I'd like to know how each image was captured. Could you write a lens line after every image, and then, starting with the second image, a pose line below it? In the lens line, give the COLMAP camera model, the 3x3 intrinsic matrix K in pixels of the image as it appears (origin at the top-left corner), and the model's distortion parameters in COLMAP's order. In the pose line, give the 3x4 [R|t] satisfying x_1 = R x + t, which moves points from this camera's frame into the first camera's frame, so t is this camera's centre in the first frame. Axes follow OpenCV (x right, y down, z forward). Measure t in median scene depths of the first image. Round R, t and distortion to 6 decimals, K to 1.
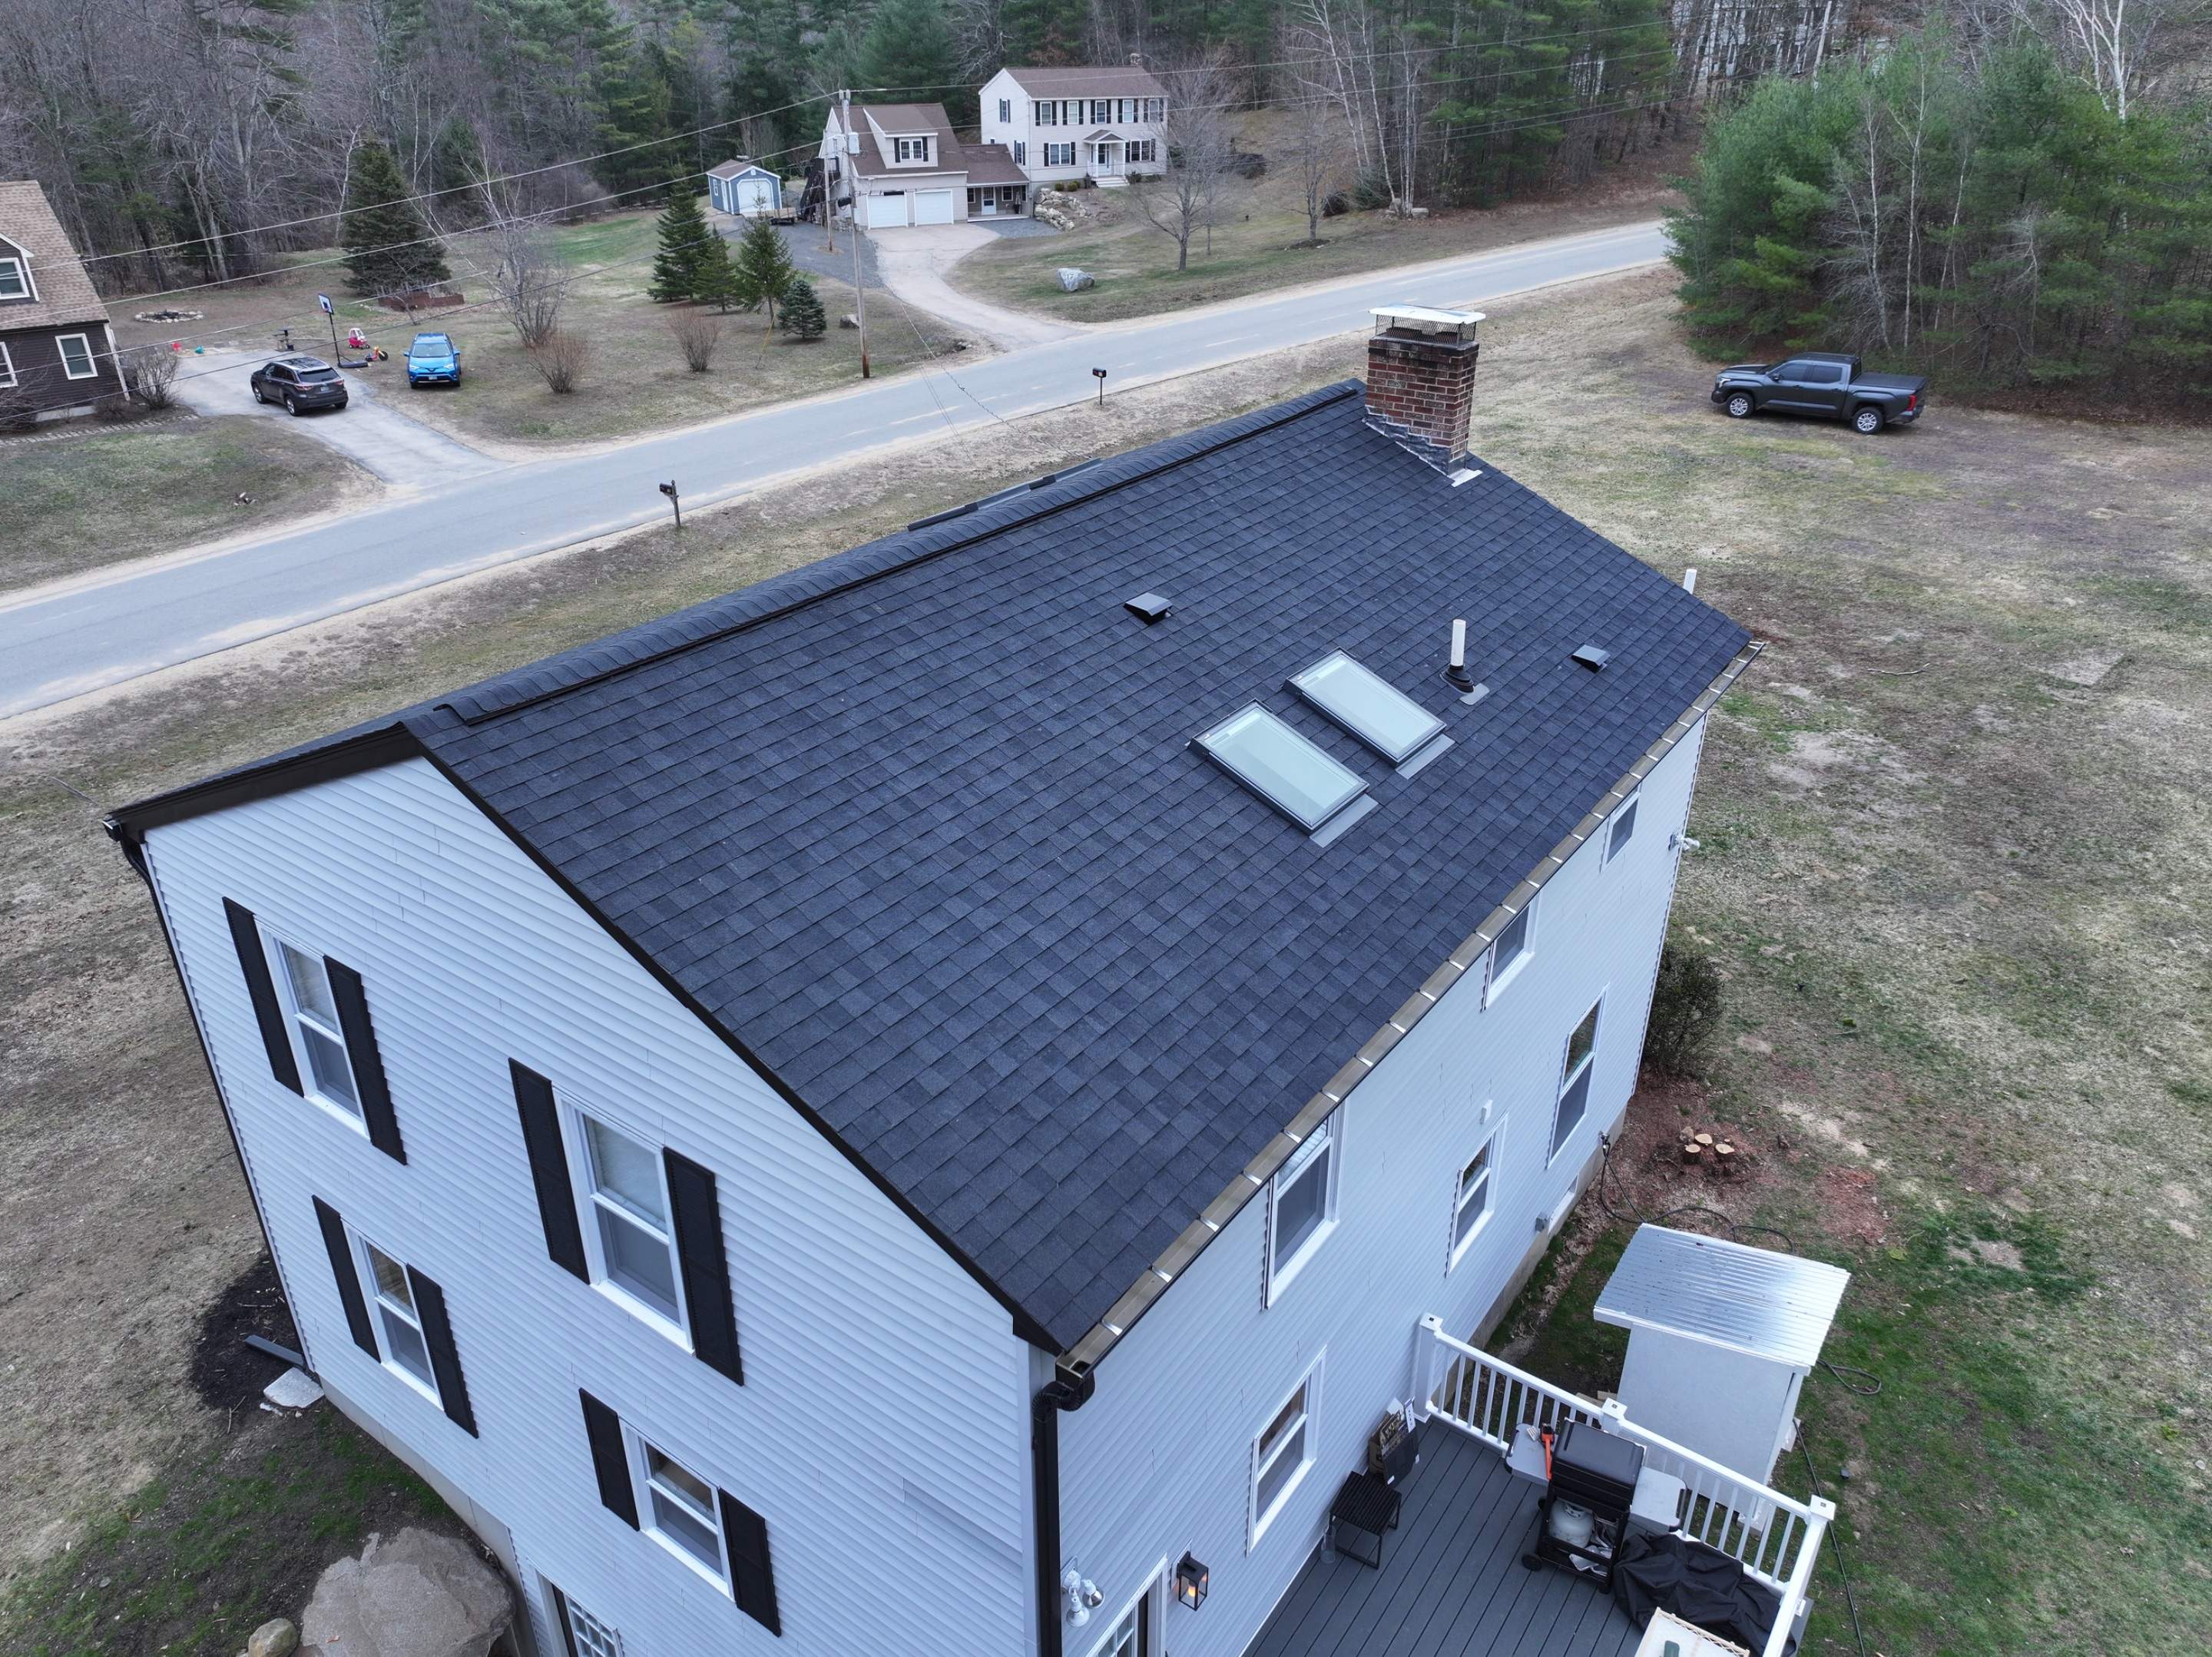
lens RADIAL K [[1554.6, 0, 1111.8], [0, 1554.6, 818.2], [0, 0, 1]] dist [-0.001849, 0.018893]
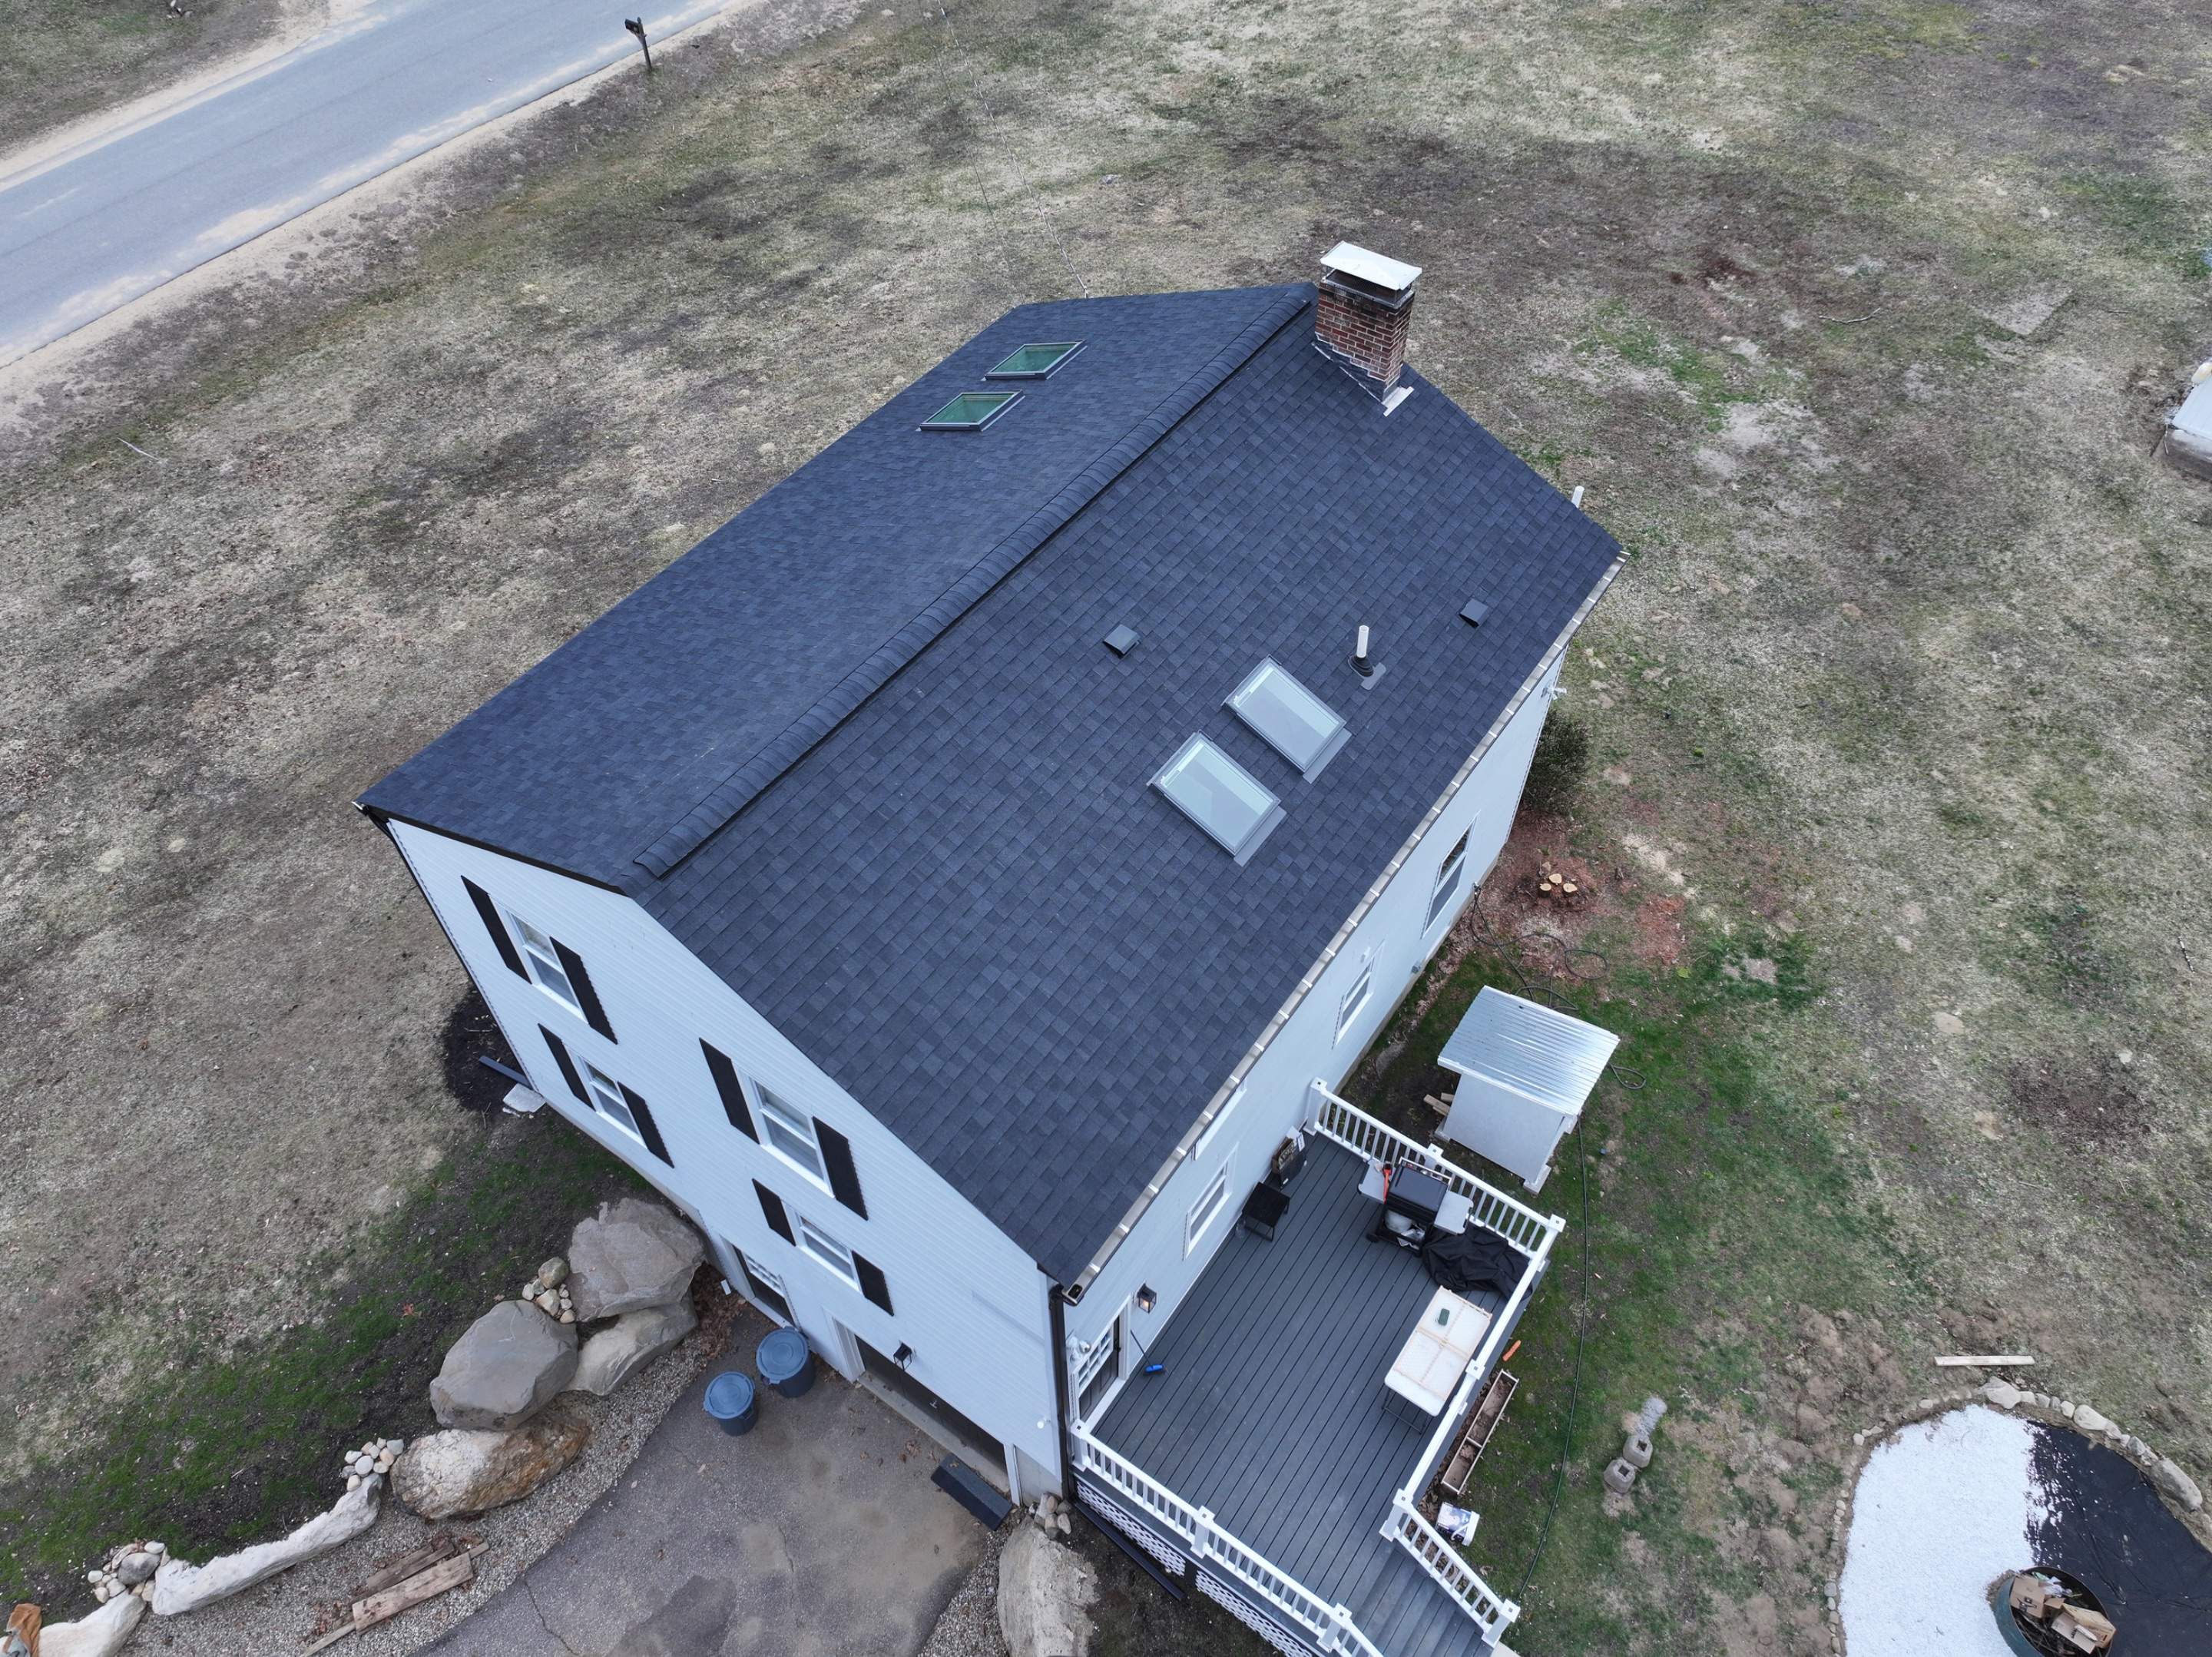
lens RADIAL K [[1554.6, 0, 1111.3], [0, 1554.6, 813.5], [0, 0, 1]] dist [-0.001849, 0.018893]
pose [[0.999987, -0.004849, 0.001457, 0.005578], [0.003929, 0.924648, 0.380804, -0.224914], [-0.003194, -0.380793, 0.924655, -0.117072]]
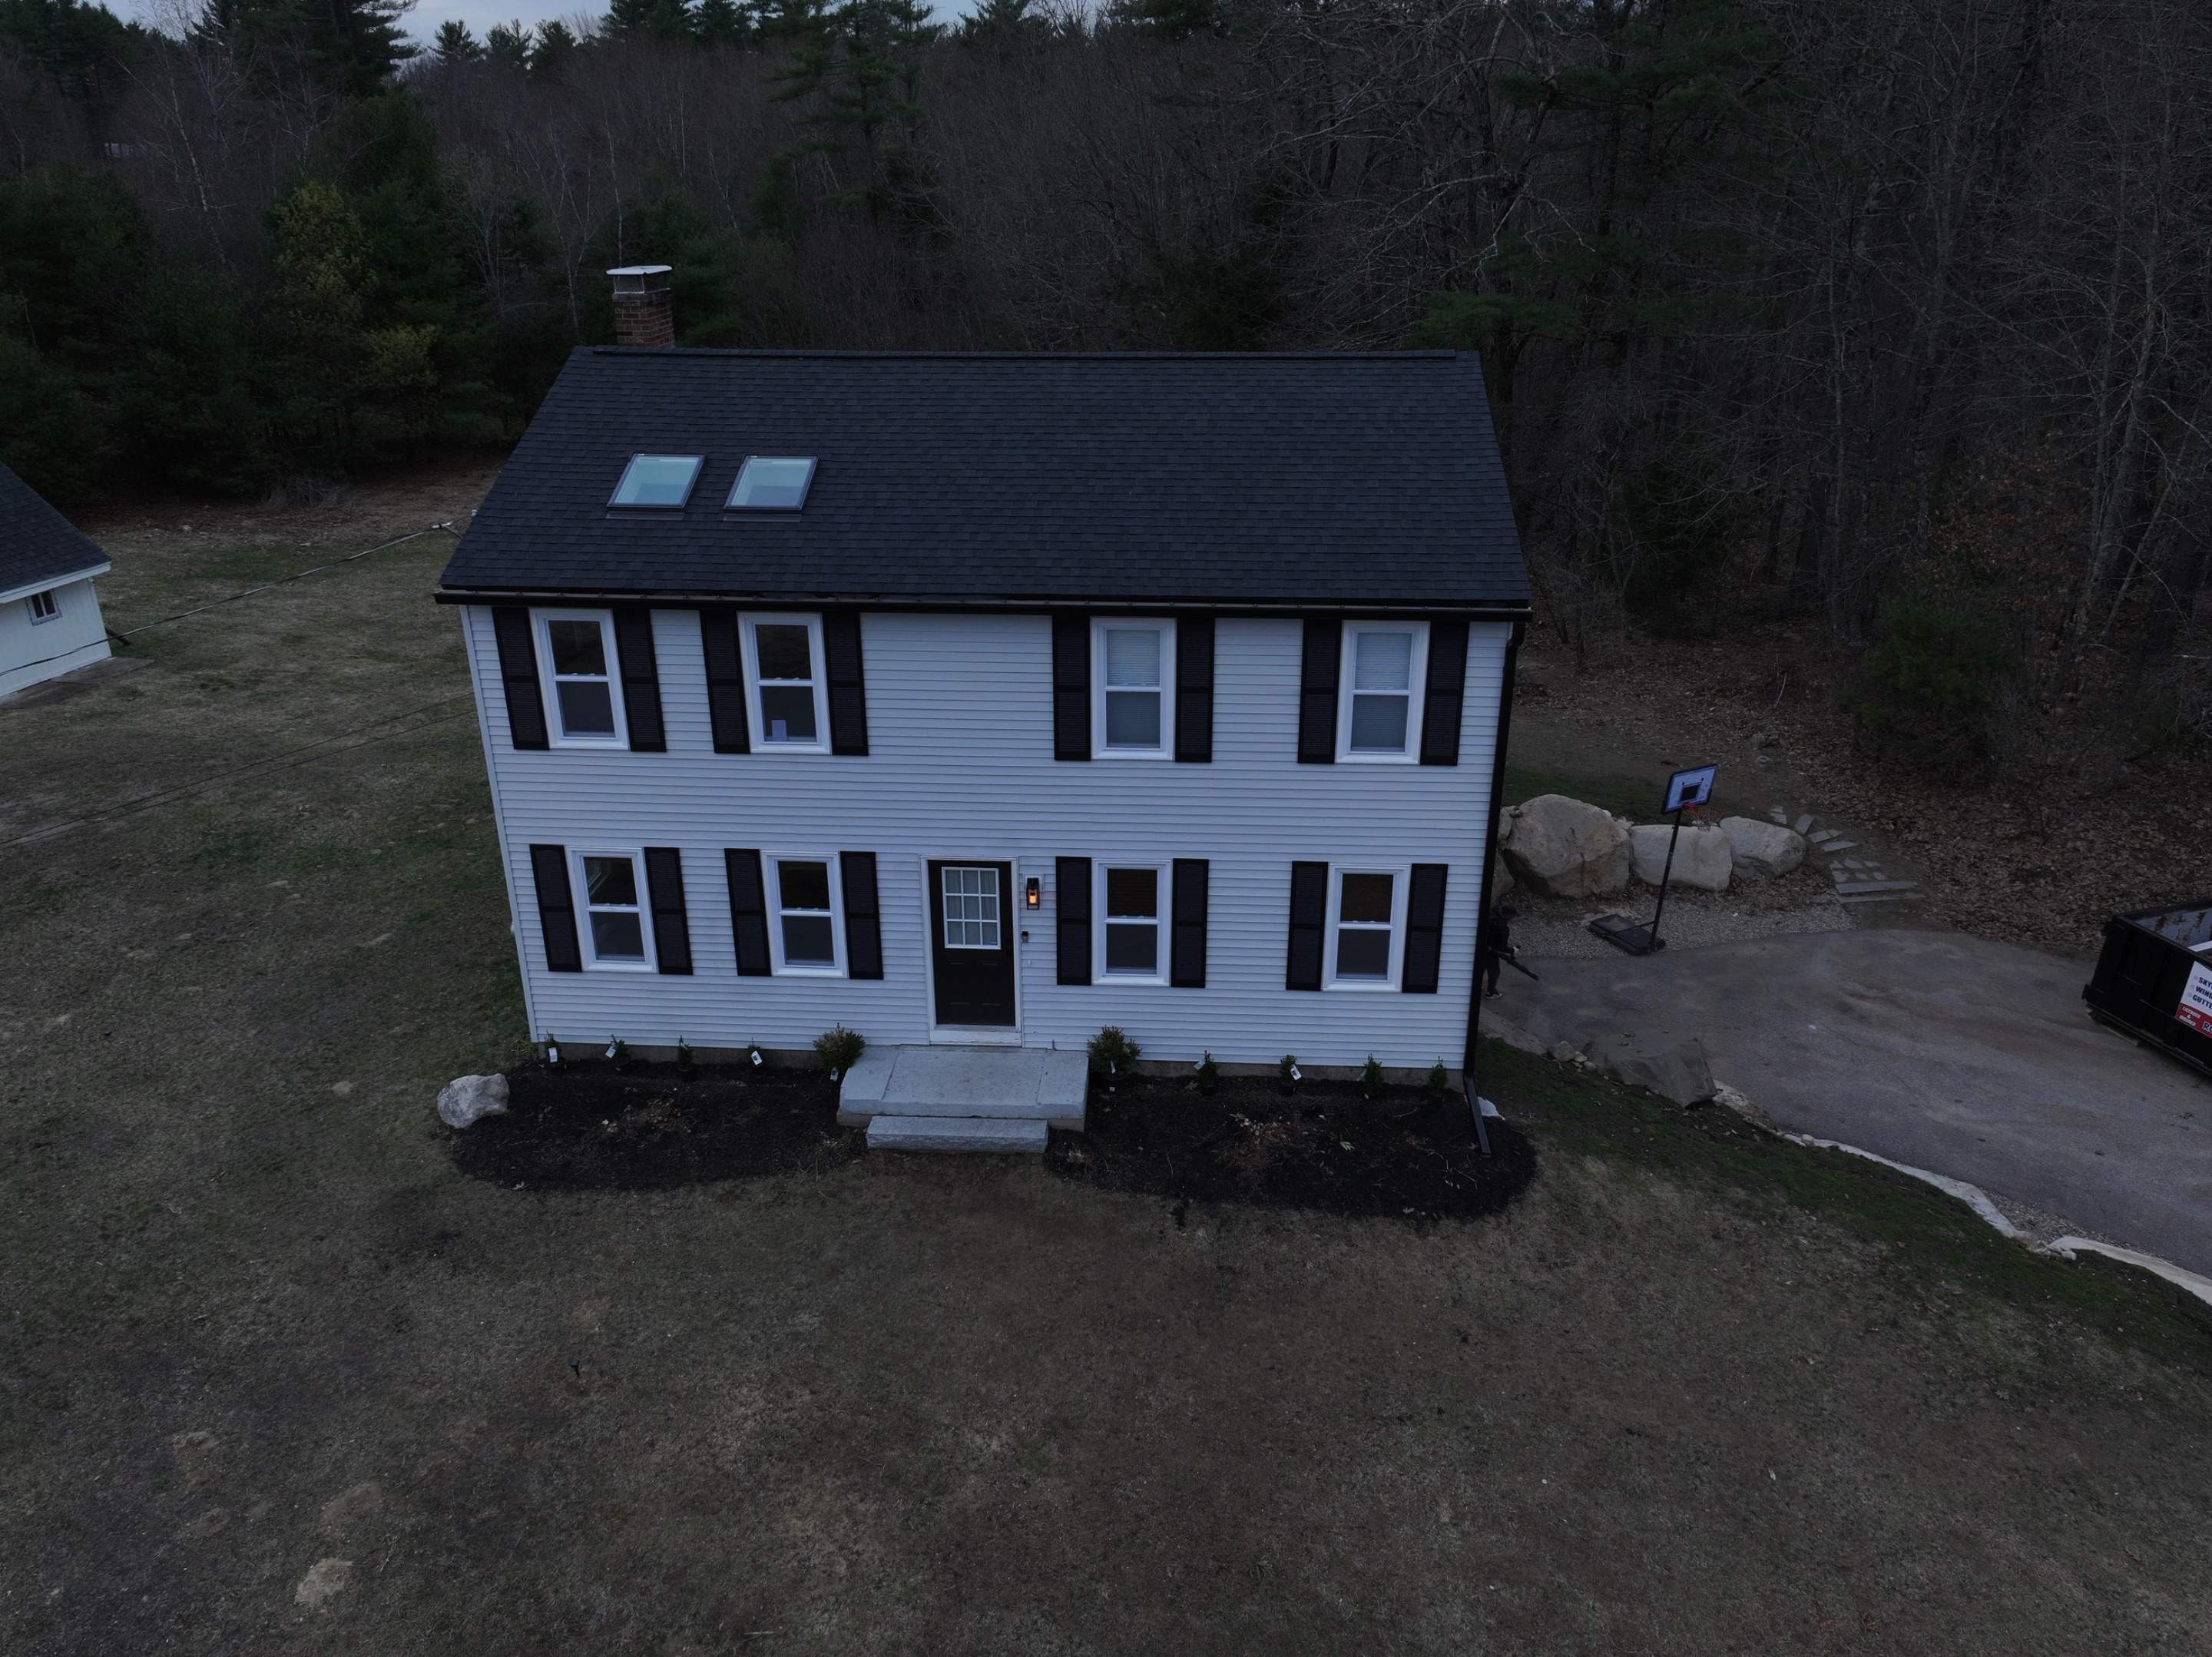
lens RADIAL K [[1554.6, 0, 1114.2], [0, 1554.6, 816.5], [0, 0, 1]] dist [-0.001849, 0.018893]
pose [[-0.532680, -0.326833, 0.780661, -0.688345], [0.388125, 0.725361, 0.568516, -0.337435], [-0.752071, 0.605831, -0.259533, 0.765324]]
